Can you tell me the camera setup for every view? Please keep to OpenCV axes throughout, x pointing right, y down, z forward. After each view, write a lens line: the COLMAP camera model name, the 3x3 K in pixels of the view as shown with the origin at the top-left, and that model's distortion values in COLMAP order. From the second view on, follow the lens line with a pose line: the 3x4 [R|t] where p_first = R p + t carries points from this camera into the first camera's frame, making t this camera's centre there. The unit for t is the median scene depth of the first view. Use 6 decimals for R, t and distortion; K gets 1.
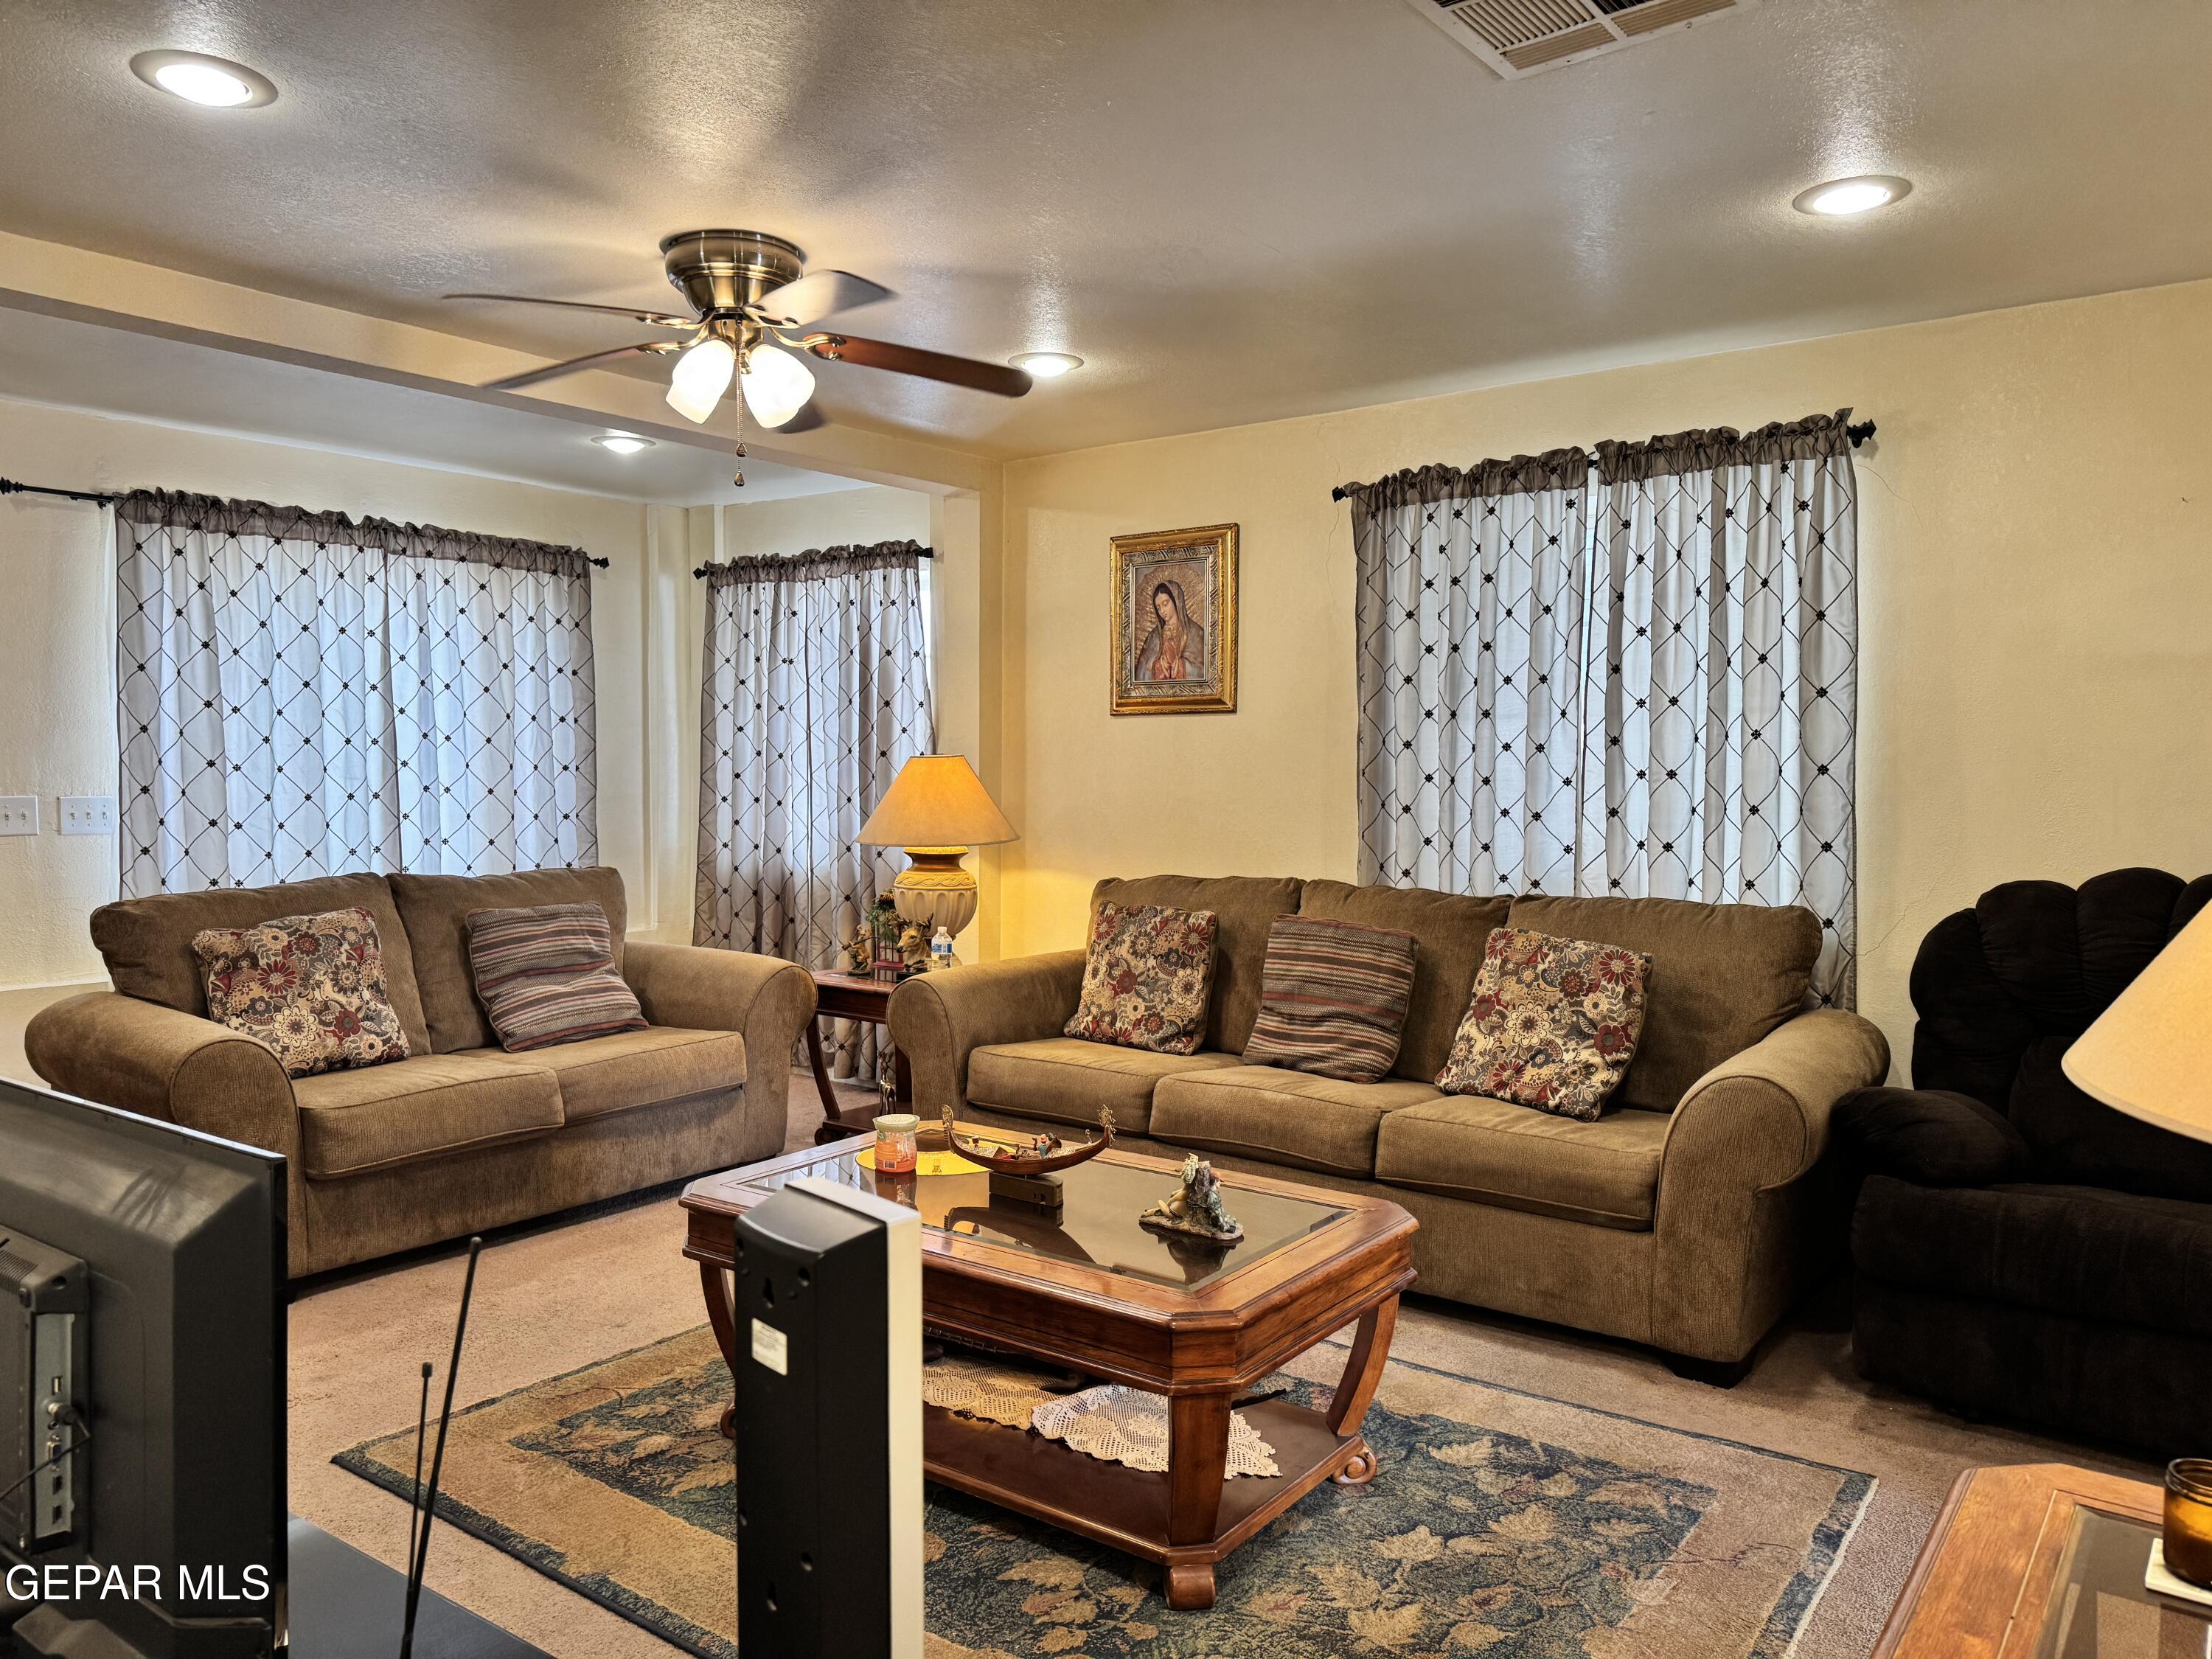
lens RADIAL K [[1554.5, 0, 1109.6], [0, 1554.5, 834.9], [0, 0, 1]] dist [0.133593, -0.208367]
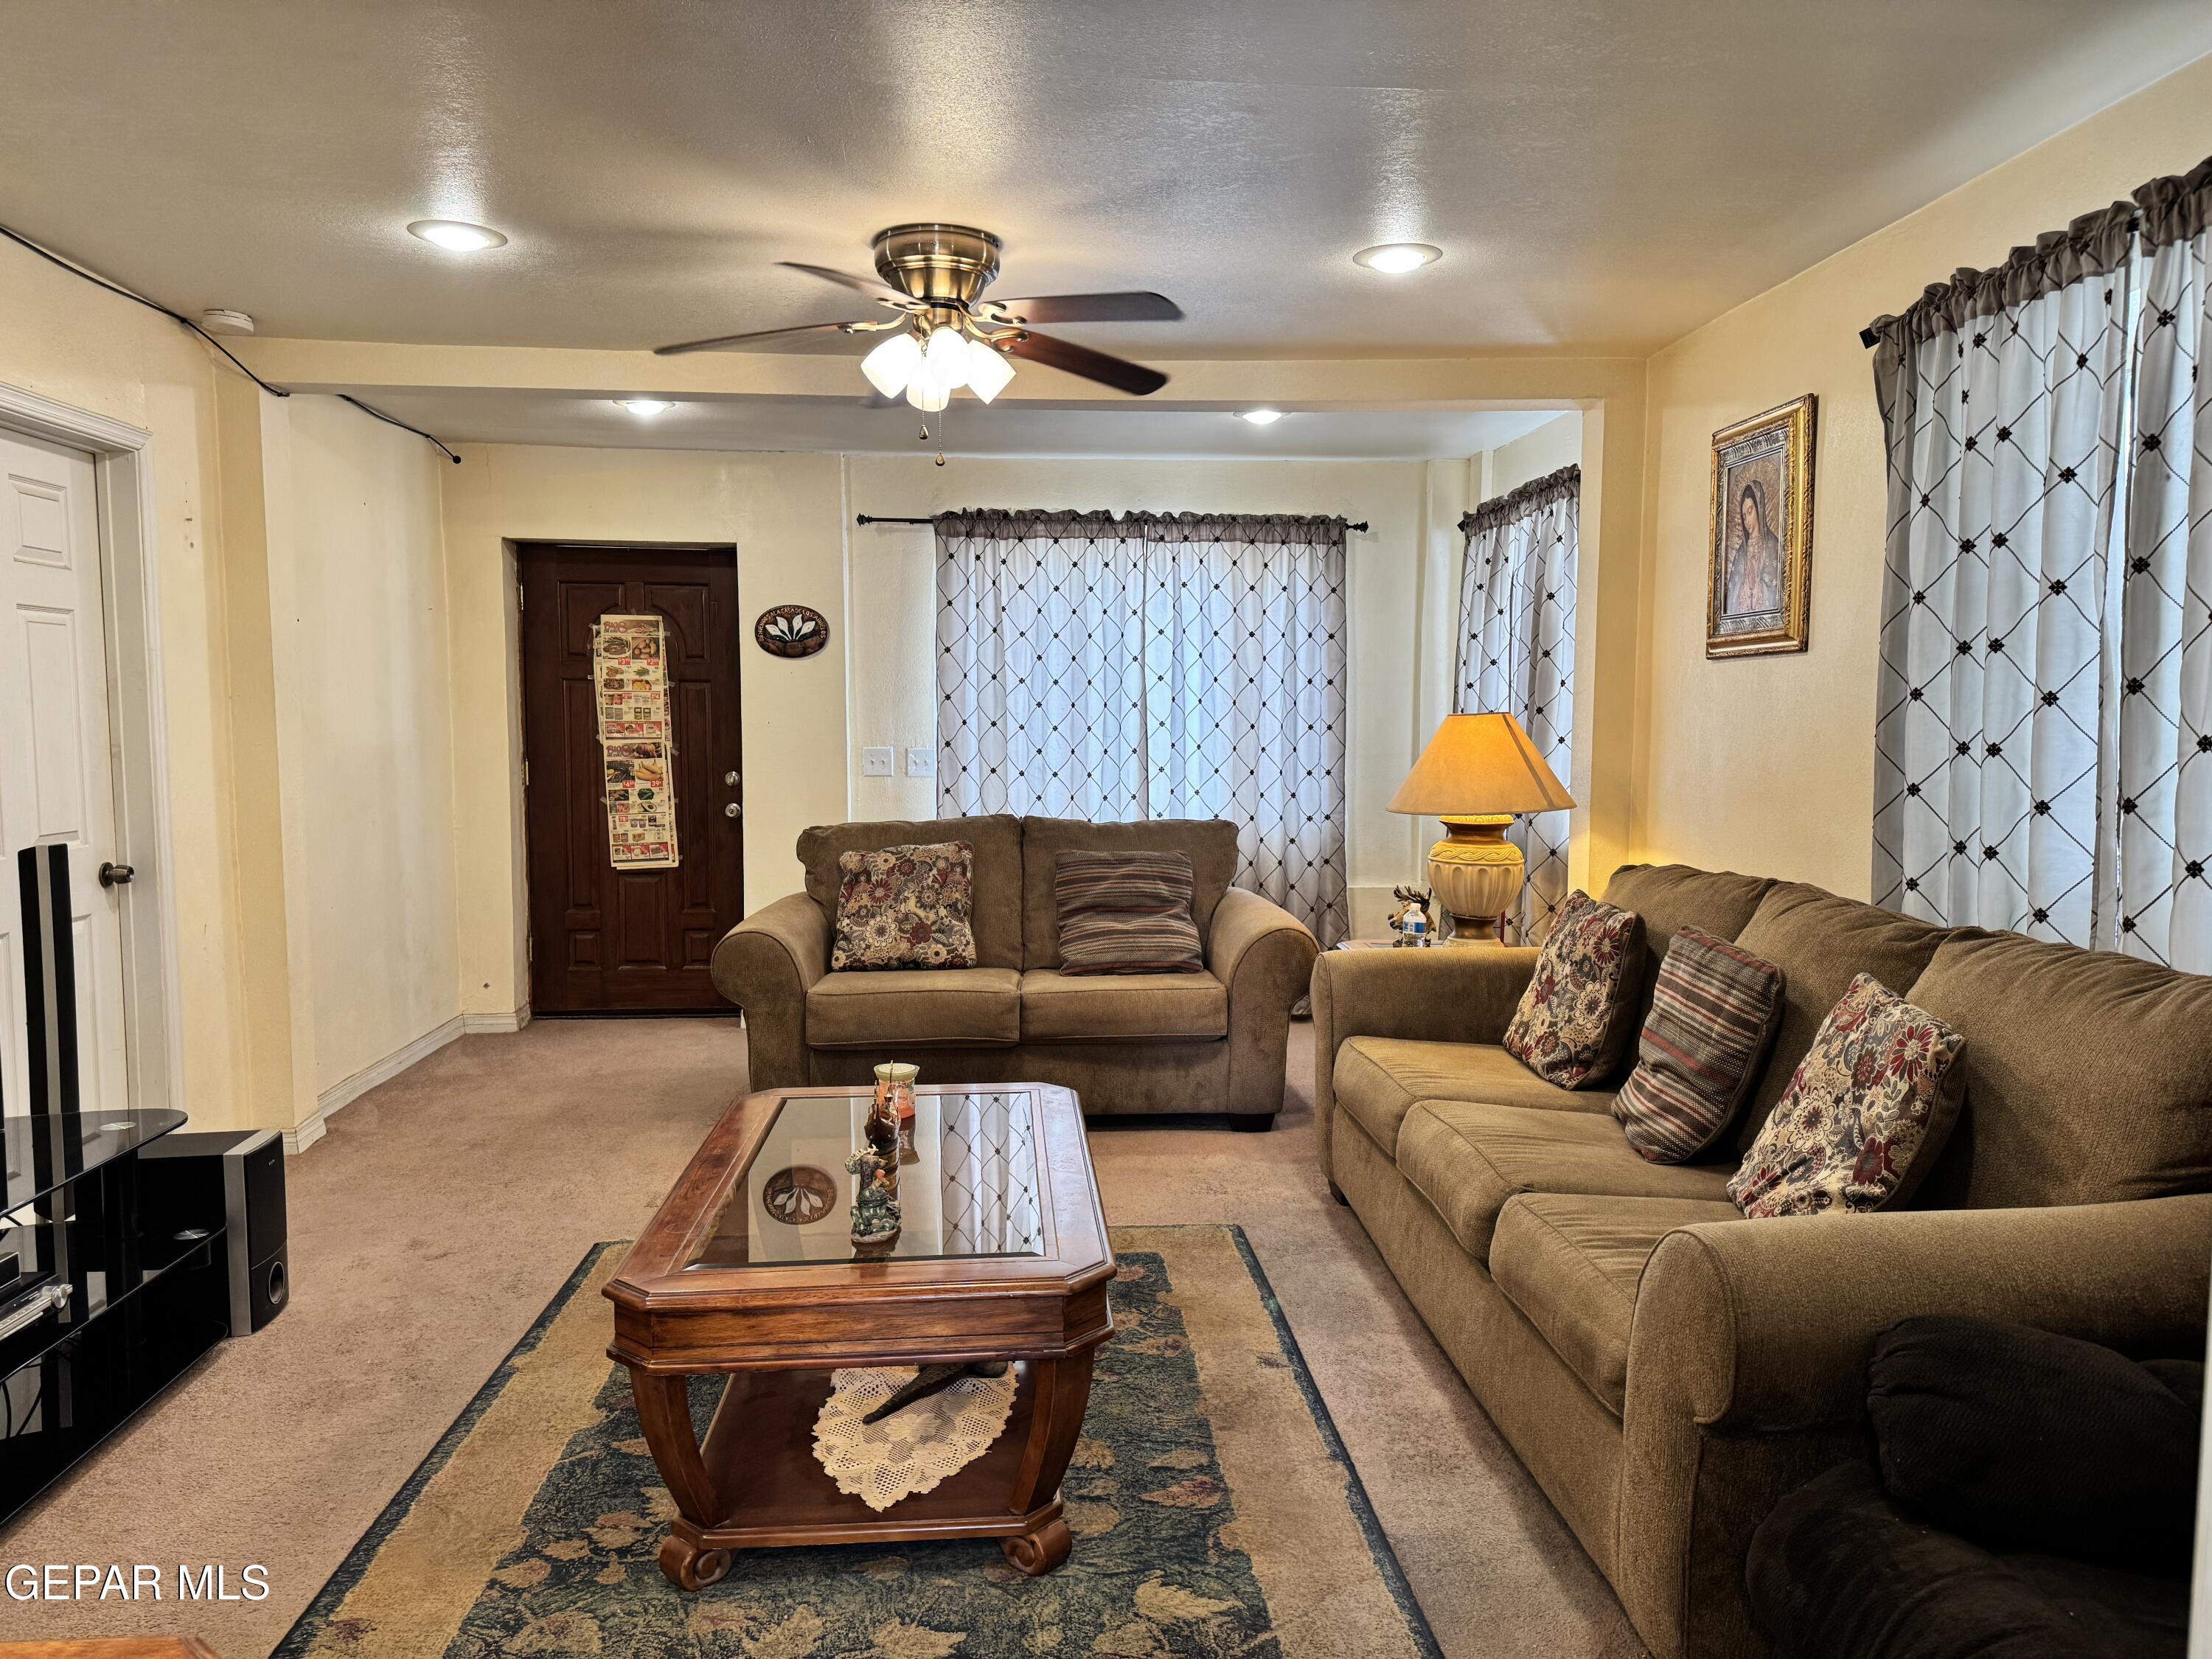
lens RADIAL K [[1543.0, 0, 1103.8], [0, 1543.0, 838.5], [0, 0, 1]] dist [0.125222, -0.165748]
pose [[0.648998, 0.057956, -0.758579, 0.499168], [-0.034056, 0.998308, 0.047134, -0.016536], [0.760027, -0.004756, 0.649874, 0.299477]]
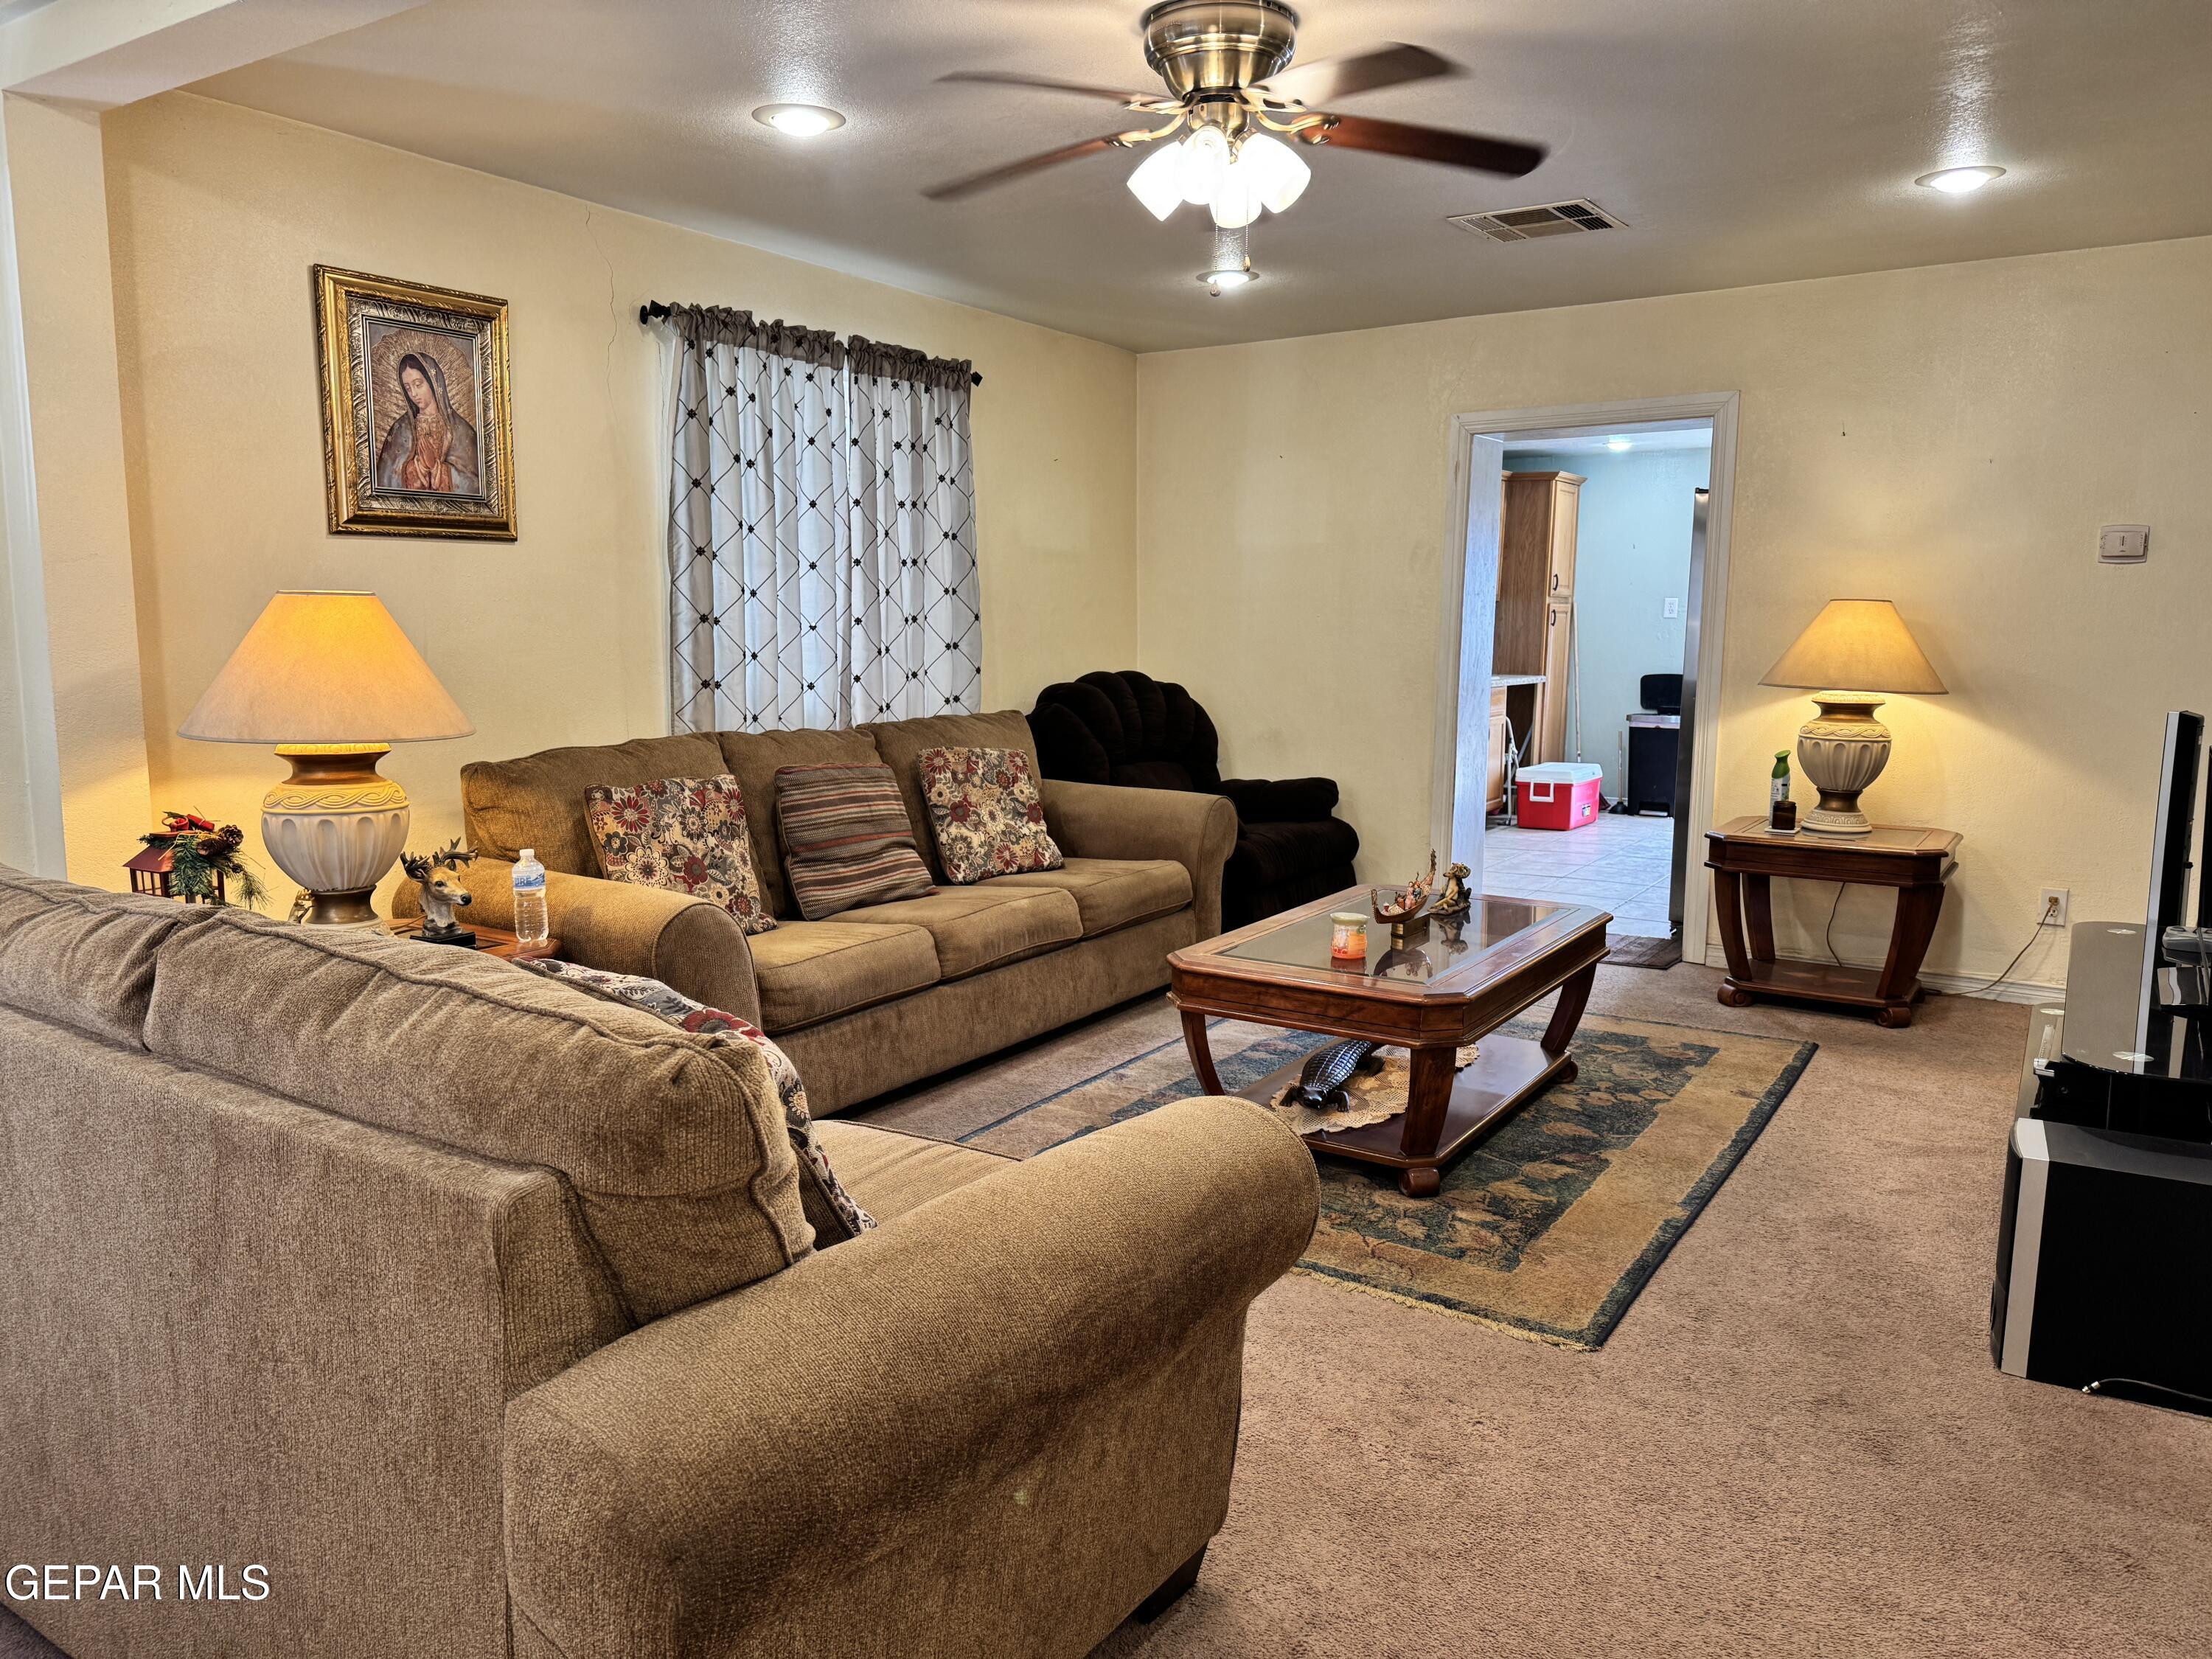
lens RADIAL K [[1531.7, 0, 1105.2], [0, 1531.7, 851.7], [0, 0, 1]] dist [0.125674, -0.164000]
pose [[-0.063110, -0.154282, 0.986009, -0.869042], [0.043180, 0.986631, 0.157143, -0.039490], [-0.997072, 0.052493, -0.055604, 0.858117]]
